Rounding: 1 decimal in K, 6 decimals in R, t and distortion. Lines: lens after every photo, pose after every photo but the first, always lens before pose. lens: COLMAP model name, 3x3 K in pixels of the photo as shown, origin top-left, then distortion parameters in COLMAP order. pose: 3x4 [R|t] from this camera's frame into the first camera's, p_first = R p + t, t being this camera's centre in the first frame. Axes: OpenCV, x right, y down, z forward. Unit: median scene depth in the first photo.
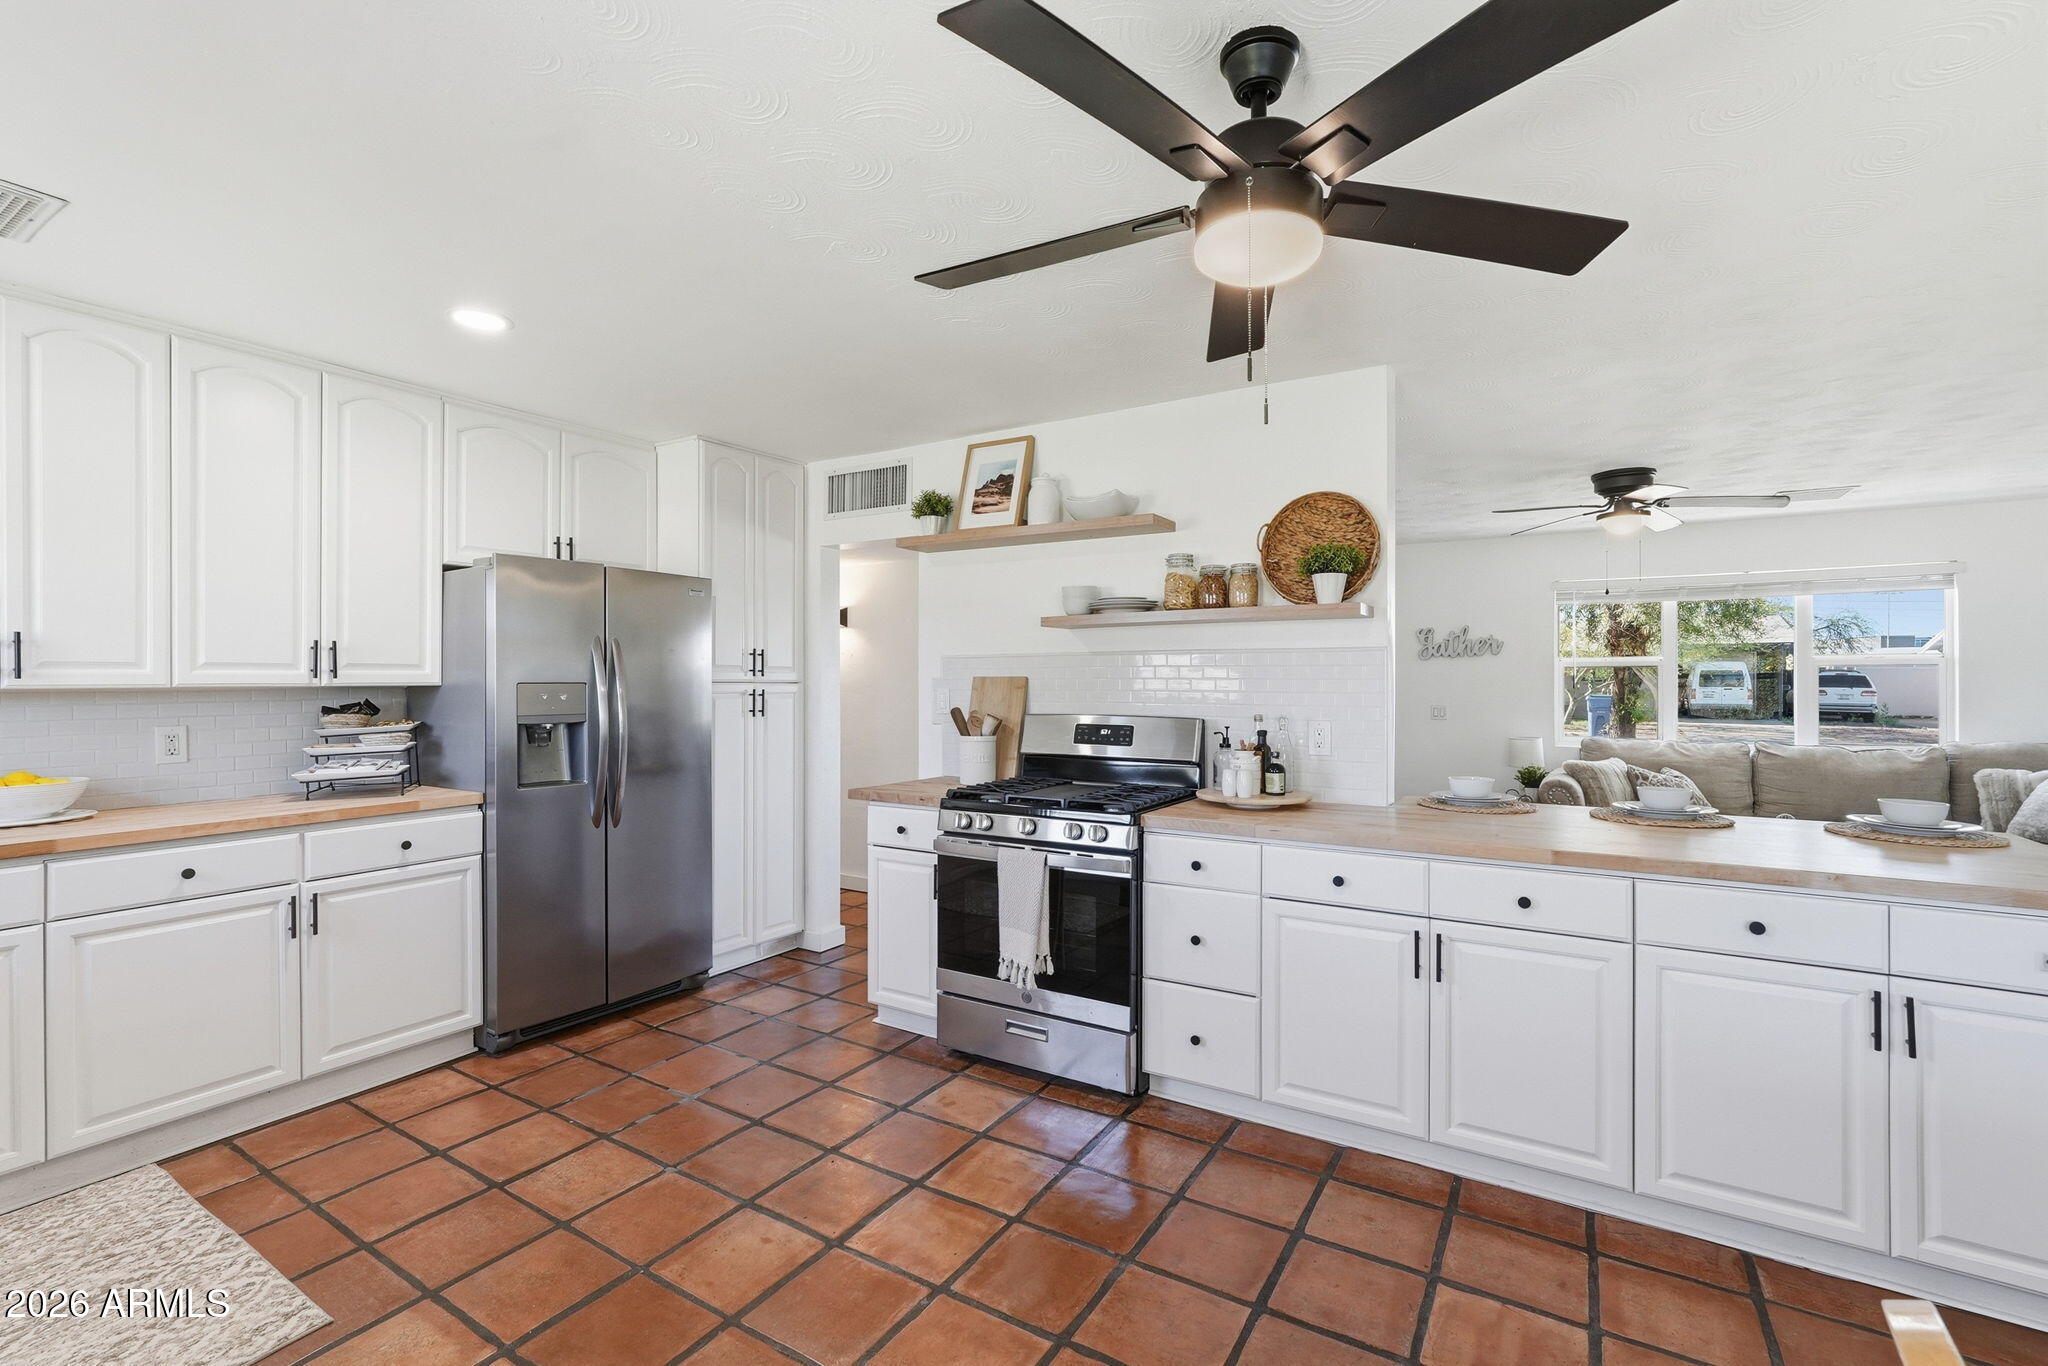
lens RADIAL K [[901.6, 0, 1010.0], [0, 901.6, 681.3], [0, 0, 1]] dist [-0.014746, 0.006579]
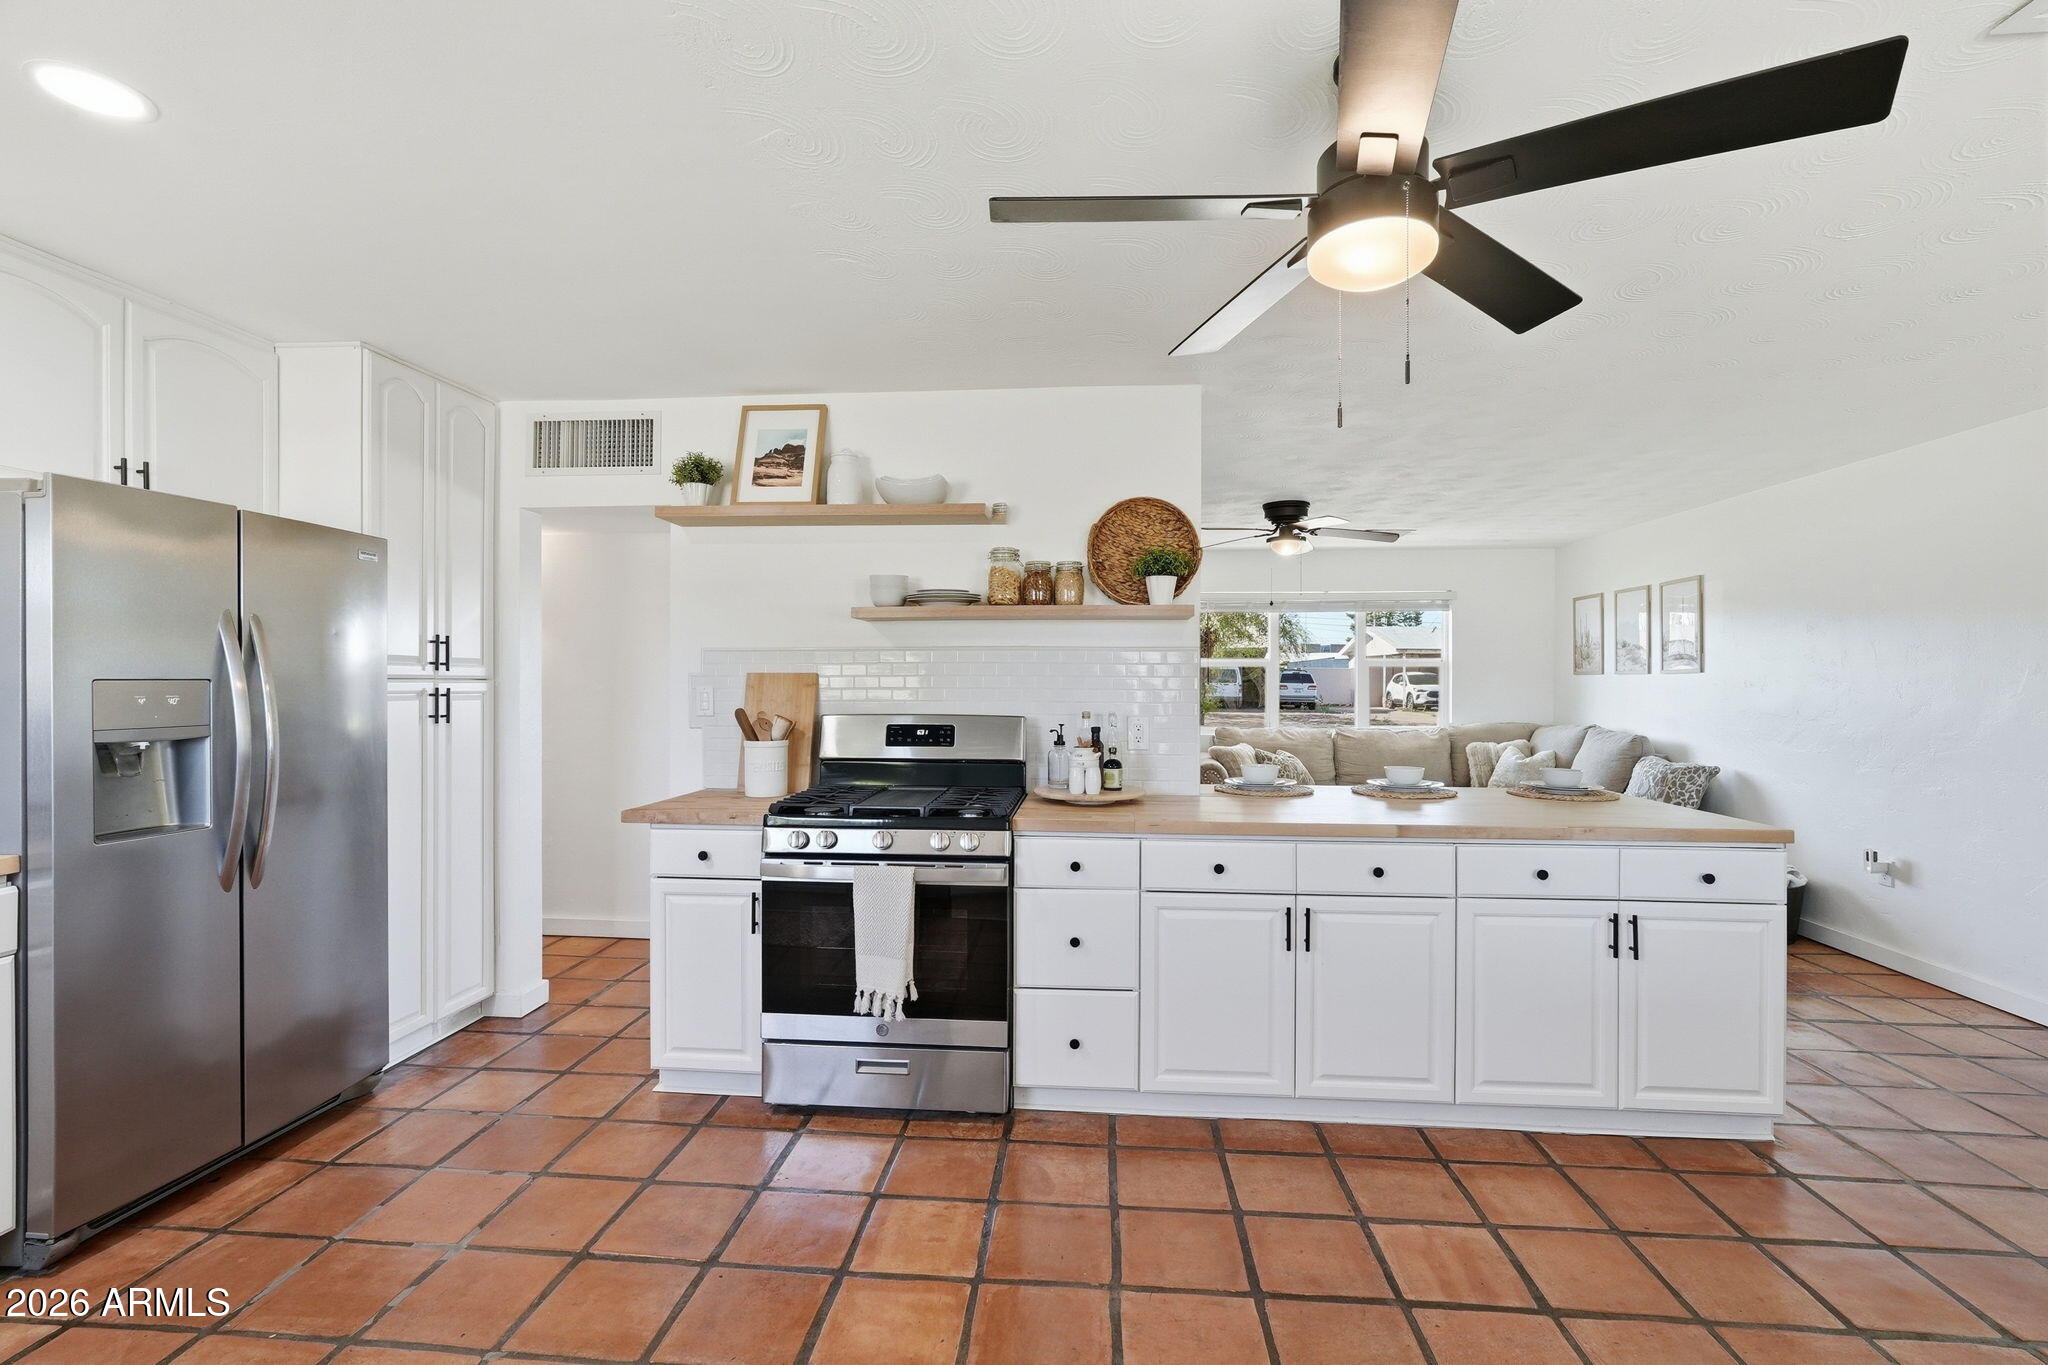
lens RADIAL K [[901.6, 0, 1013.1], [0, 901.6, 682.2], [0, 0, 1]] dist [-0.014746, 0.006579]
pose [[0.890476, -0.000555, 0.455029, -0.239070], [-0.002037, 0.999984, 0.005207, -0.001008], [-0.455025, -0.005564, 0.890461, 0.124080]]
